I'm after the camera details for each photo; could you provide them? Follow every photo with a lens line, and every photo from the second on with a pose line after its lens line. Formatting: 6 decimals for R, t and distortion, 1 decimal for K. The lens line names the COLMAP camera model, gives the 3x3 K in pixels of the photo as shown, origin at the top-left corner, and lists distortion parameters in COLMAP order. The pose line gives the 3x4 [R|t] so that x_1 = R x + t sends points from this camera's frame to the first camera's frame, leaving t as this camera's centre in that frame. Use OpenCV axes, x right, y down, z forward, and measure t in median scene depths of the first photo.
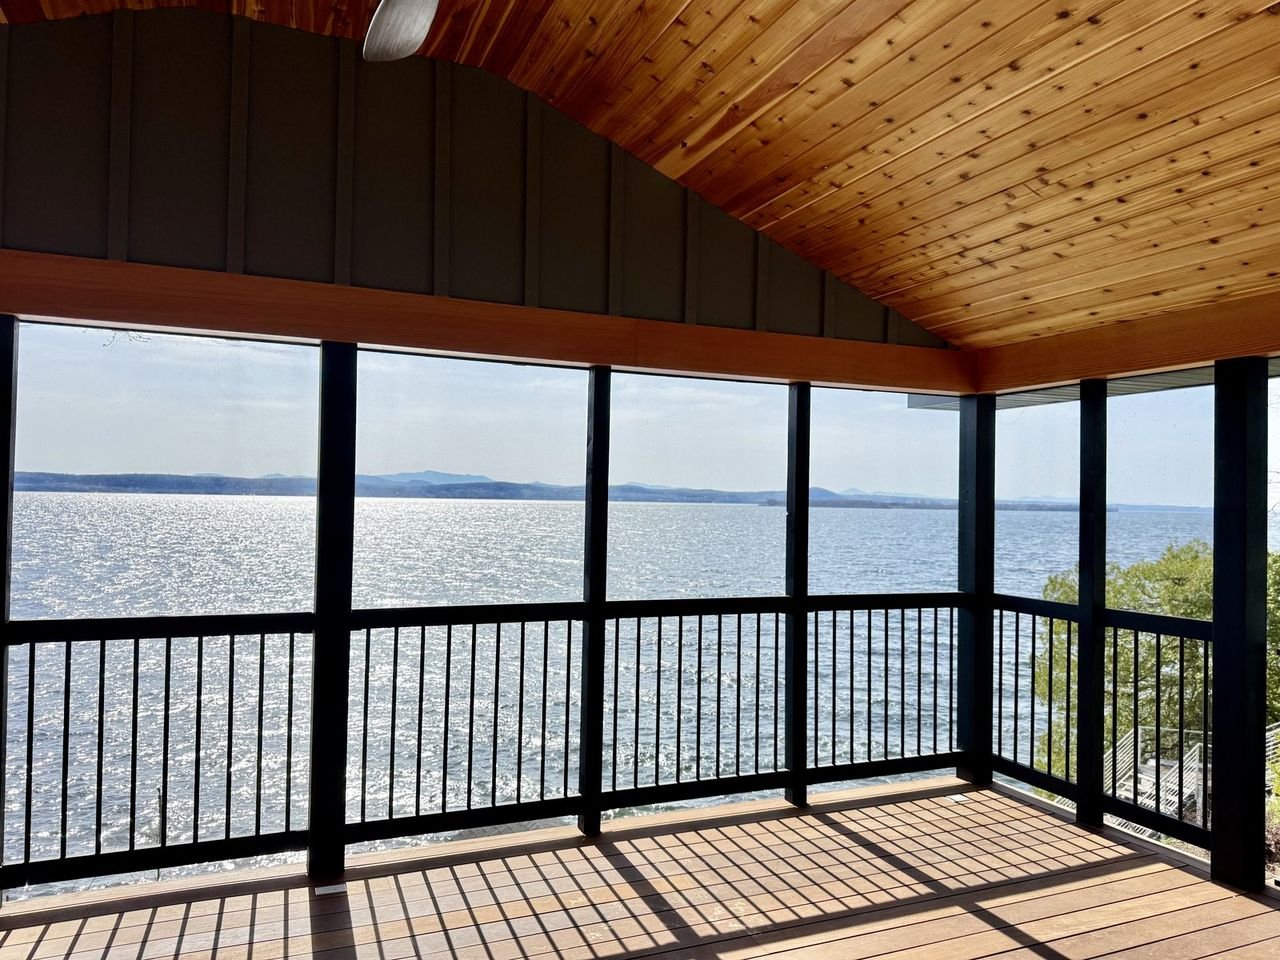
lens RADIAL K [[969.1, 0, 656.7], [0, 969.1, 467.3], [0, 0, 1]] dist [0.050066, -0.025392]
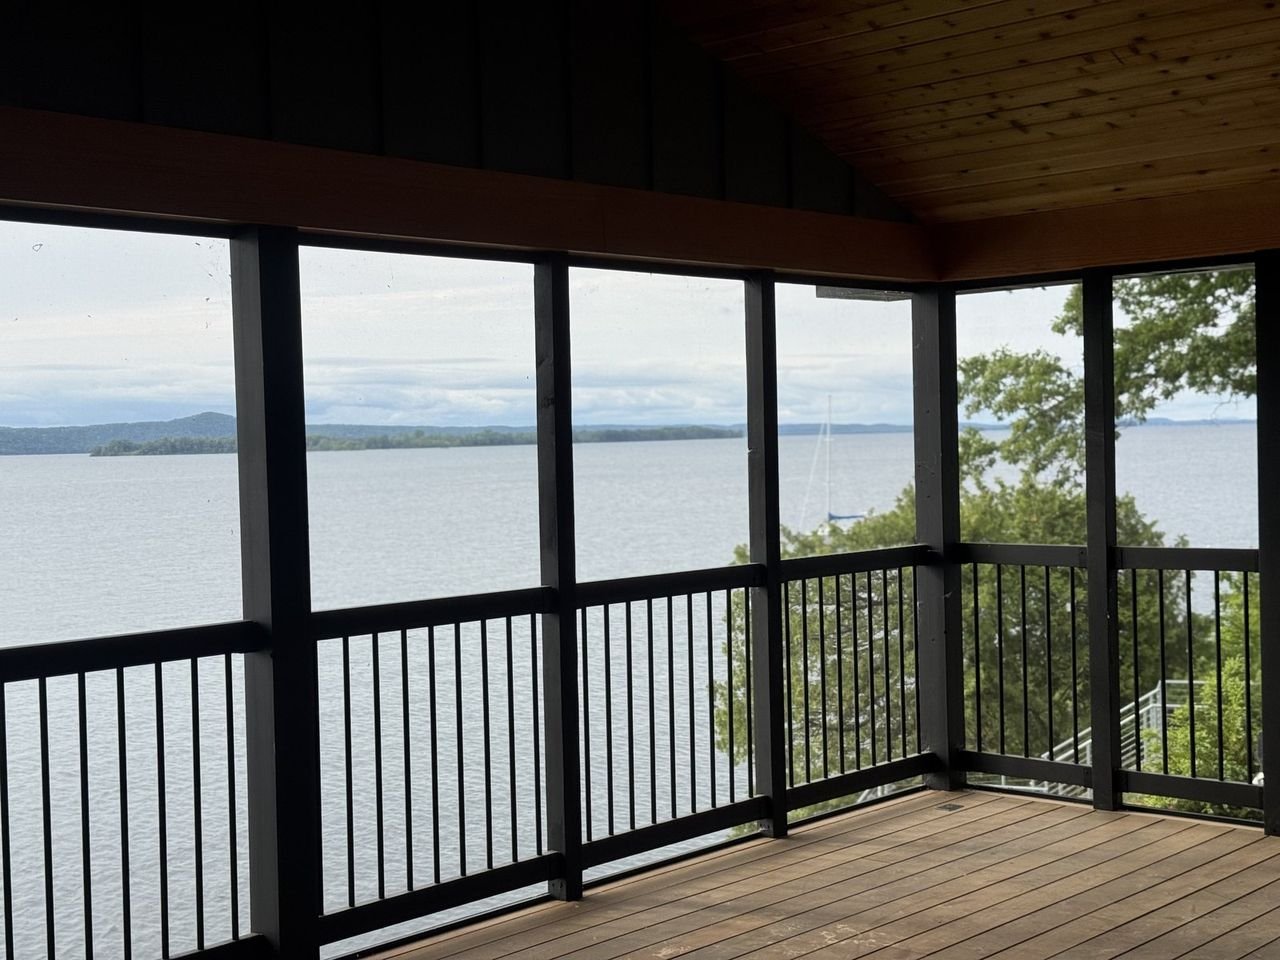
lens RADIAL K [[1873.7, 0, 649.1], [0, 1873.7, 473.6], [0, 0, 1]] dist [0.013896, 0.000000]
pose [[0.903720, -0.052973, 0.424833, -0.498375], [0.031639, 0.997866, 0.057122, -0.017400], [-0.426953, -0.038181, 0.903468, -0.230543]]
